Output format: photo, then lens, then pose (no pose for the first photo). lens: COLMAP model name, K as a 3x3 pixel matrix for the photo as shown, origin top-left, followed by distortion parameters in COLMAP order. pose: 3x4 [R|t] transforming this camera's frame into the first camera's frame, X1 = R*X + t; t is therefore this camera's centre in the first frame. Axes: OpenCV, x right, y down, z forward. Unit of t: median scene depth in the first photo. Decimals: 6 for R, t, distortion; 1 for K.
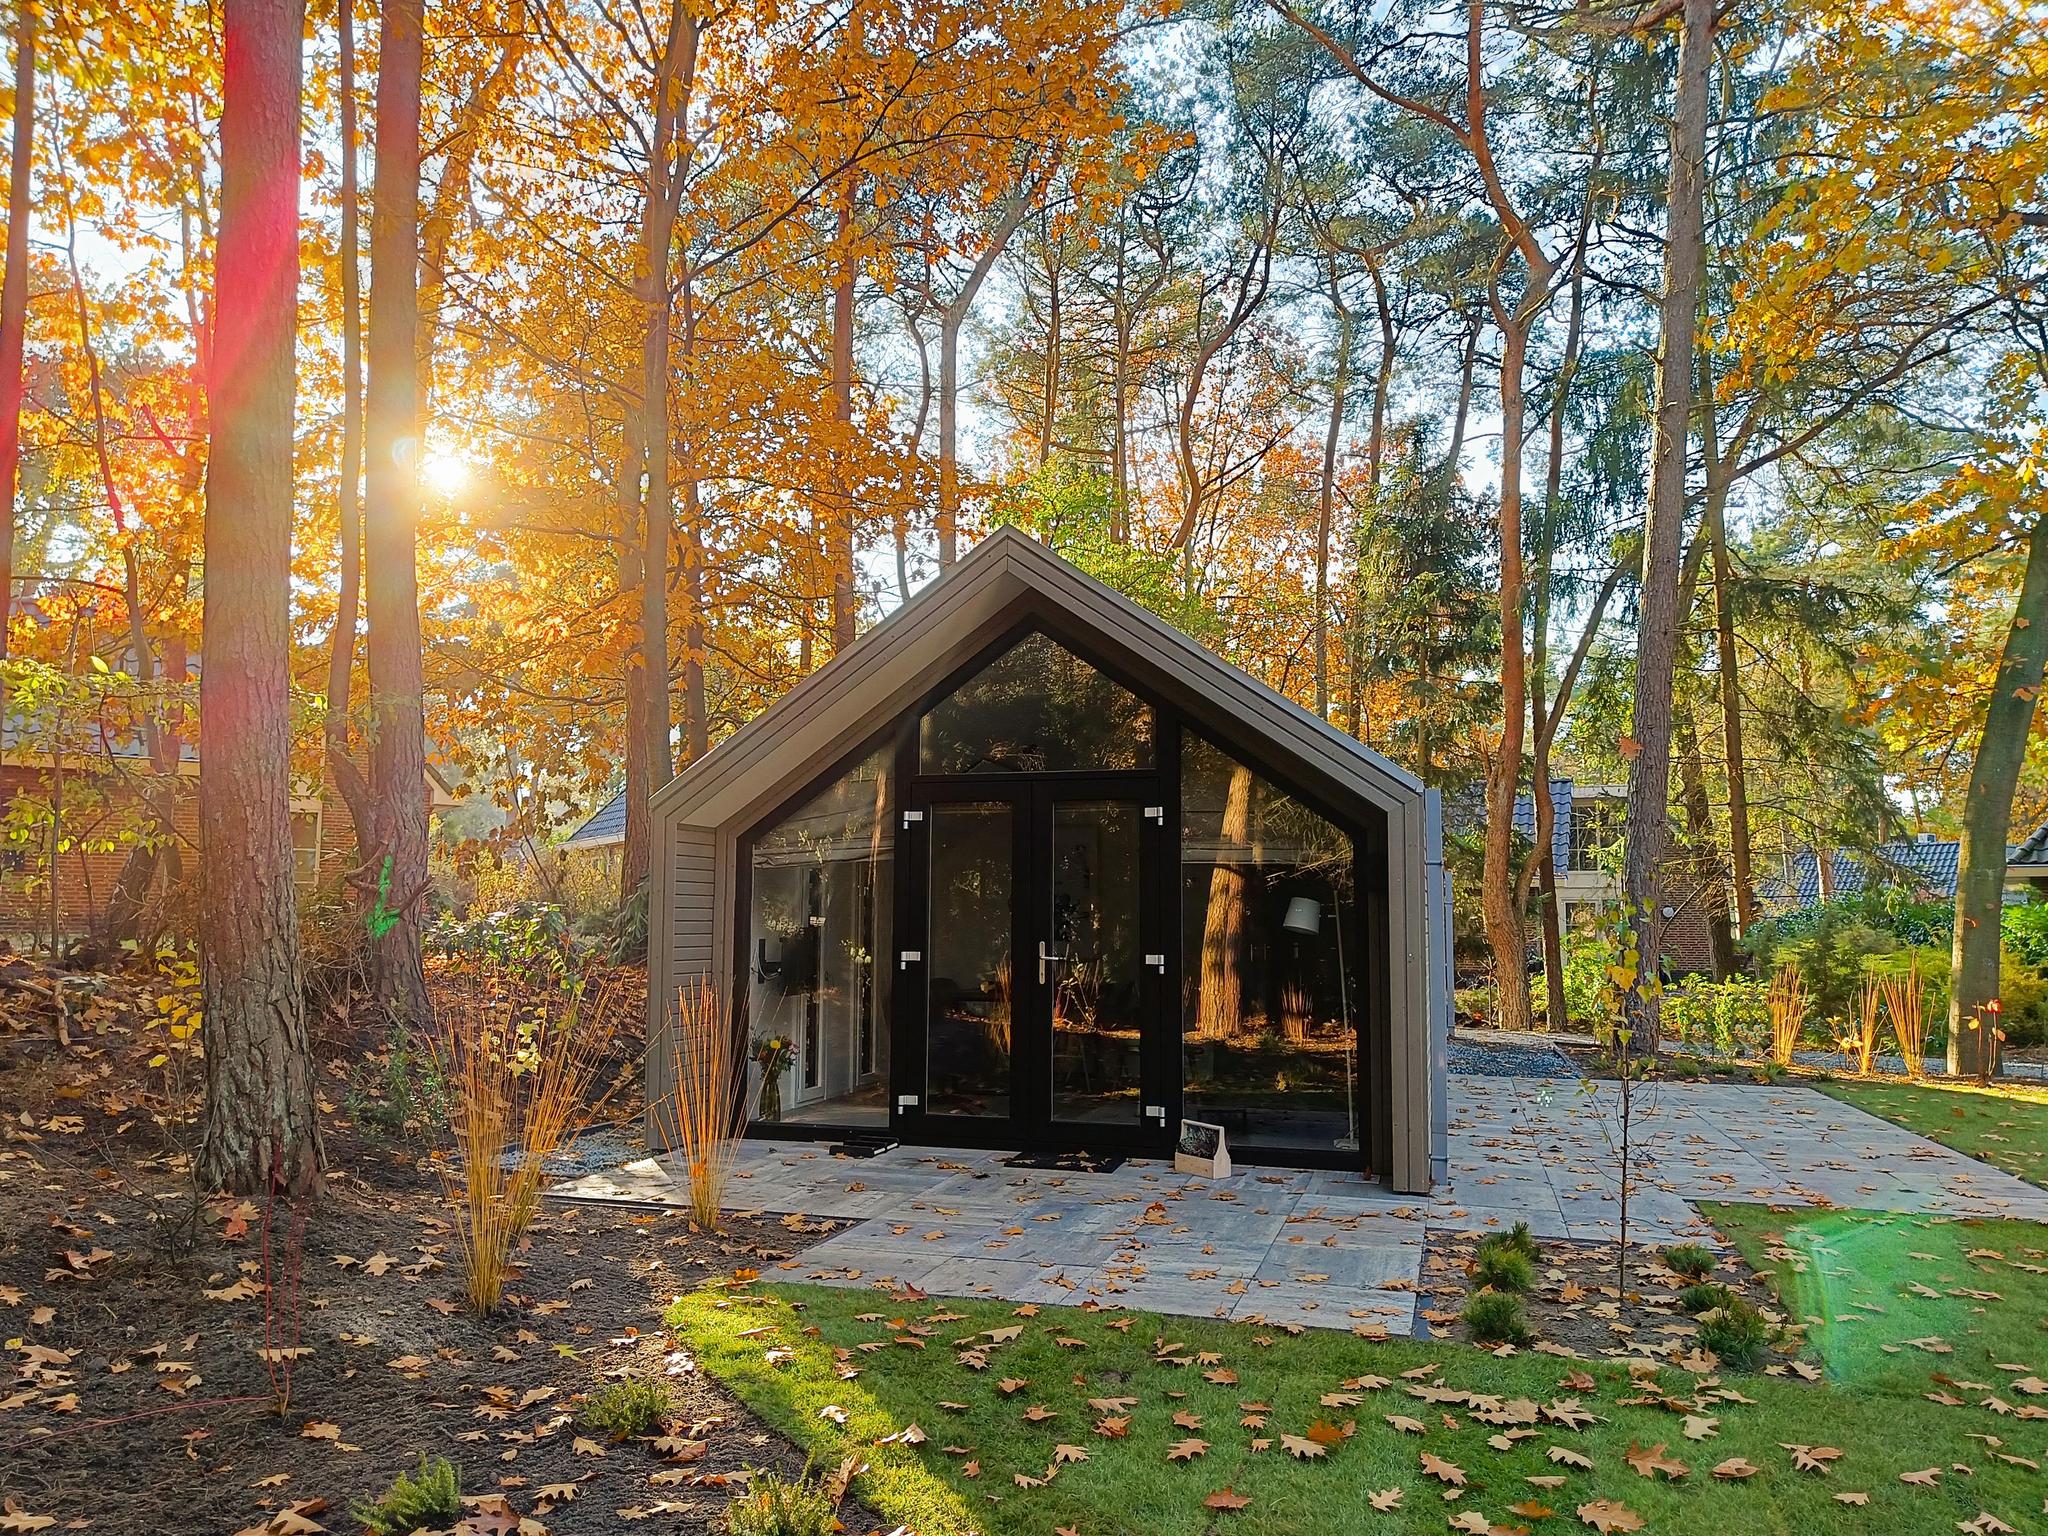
lens RADIAL K [[1433.6, 0, 1028.9], [0, 1433.6, 770.0], [0, 0, 1]] dist [0.015950, -0.007386]
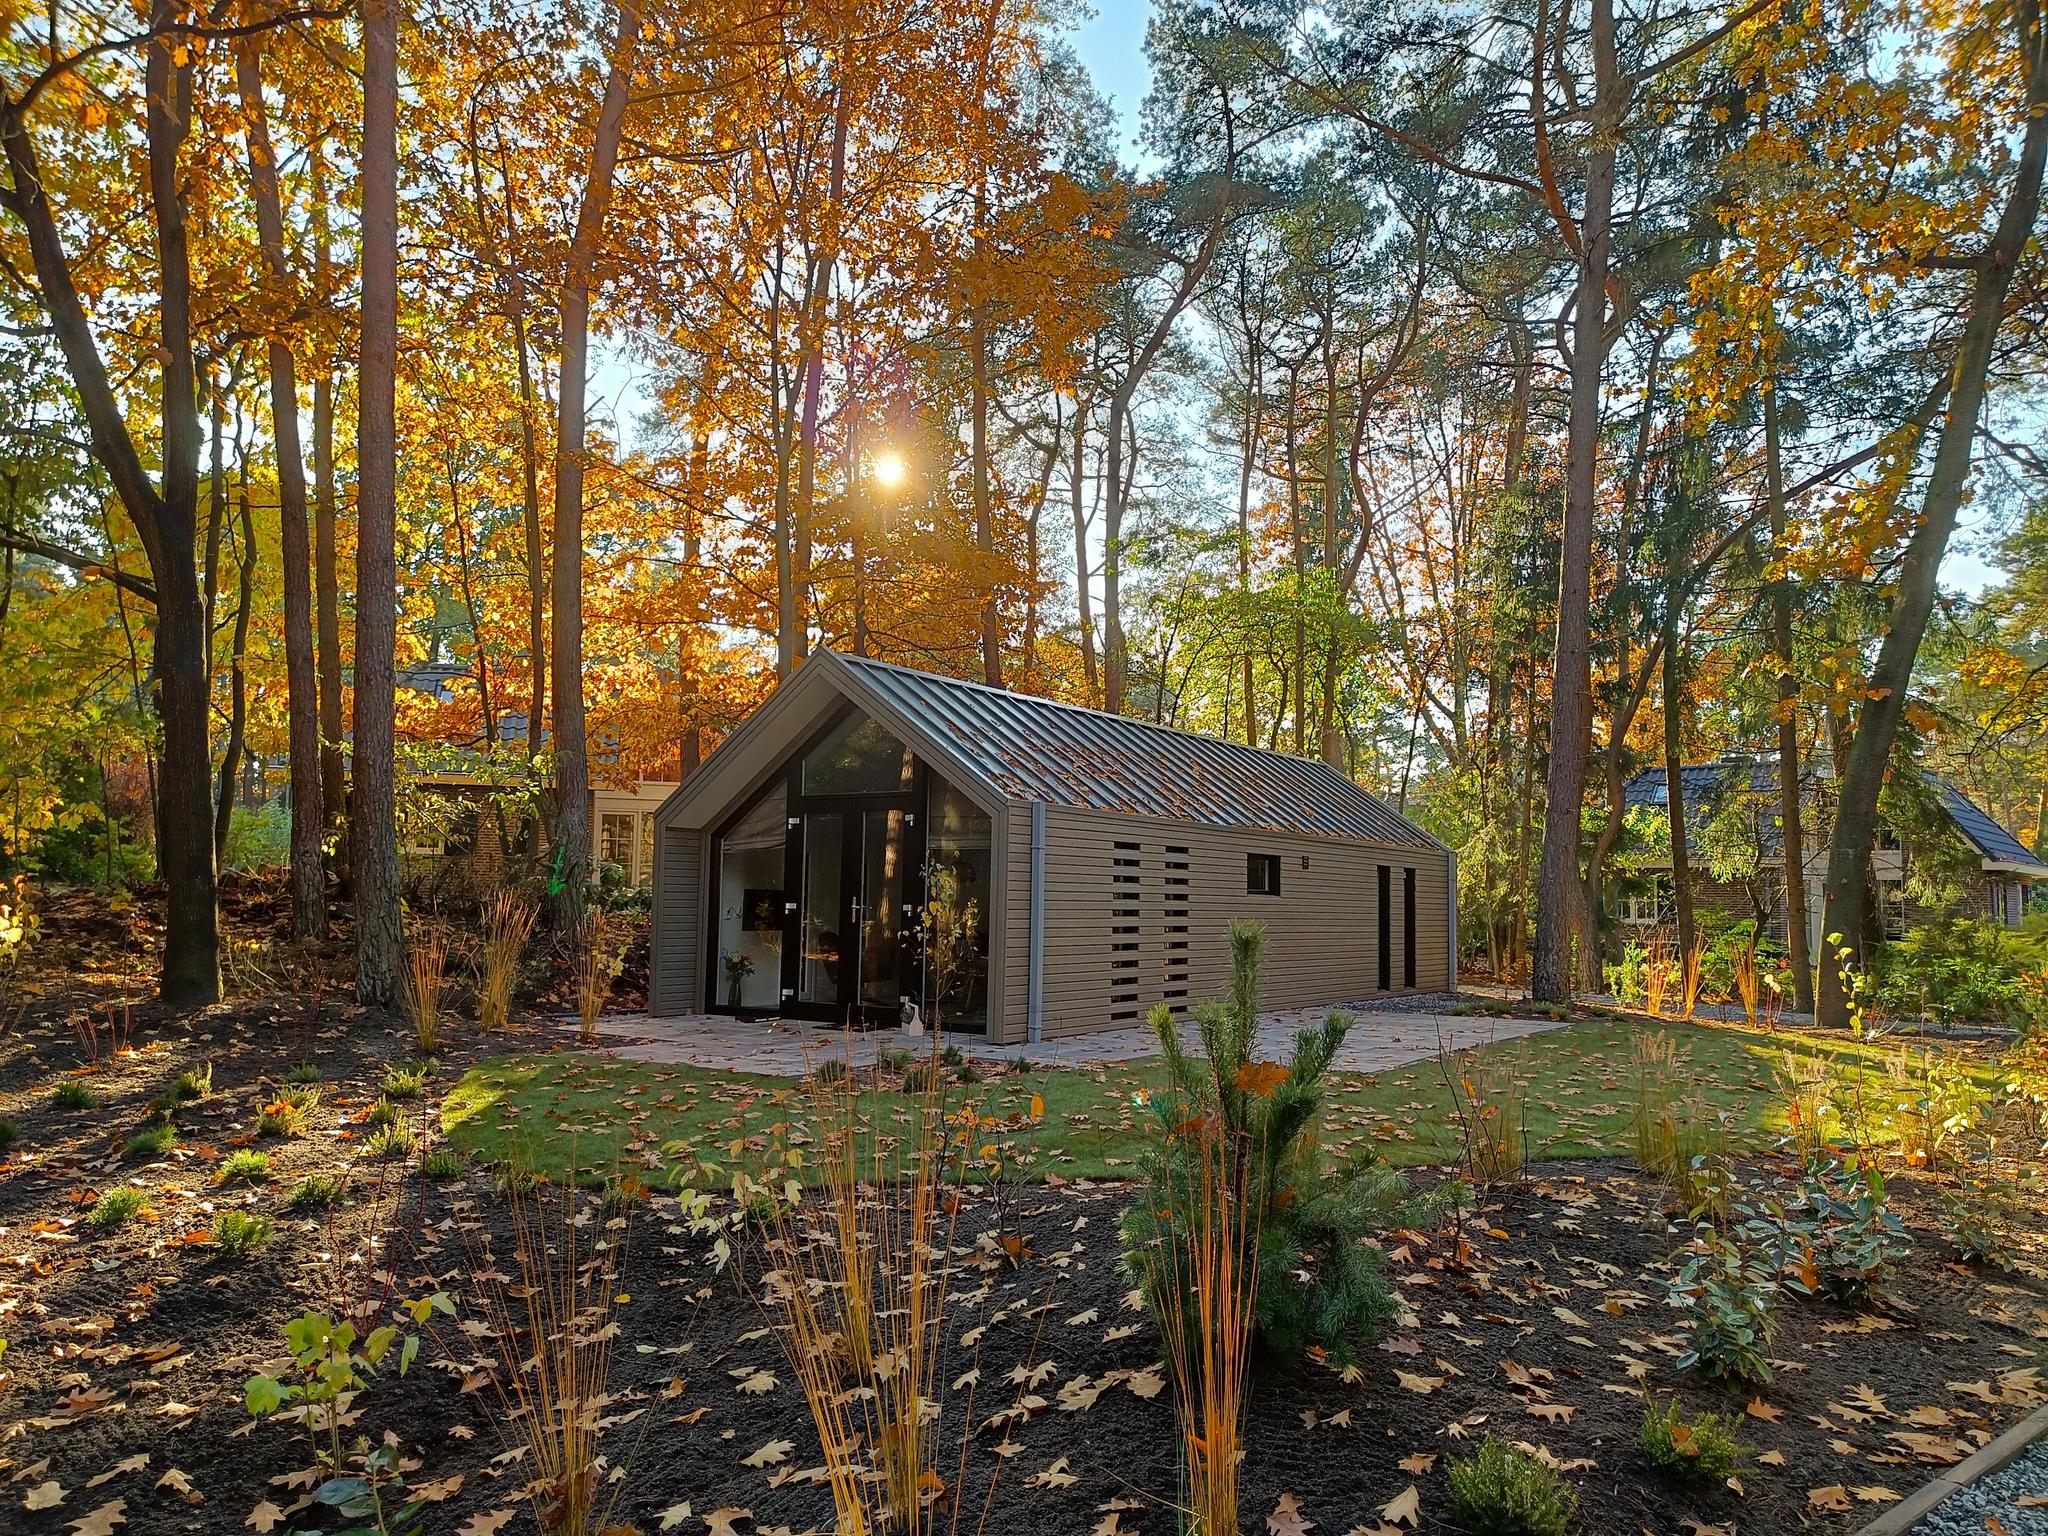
lens RADIAL K [[1433.6, 0, 1027.4], [0, 1433.6, 779.4], [0, 0, 1]] dist [0.015950, -0.007386]
pose [[0.953123, -0.019695, -0.301943, 0.653780], [0.024549, 0.999623, 0.012288, -0.028163], [0.301587, -0.019125, 0.953247, -0.470018]]
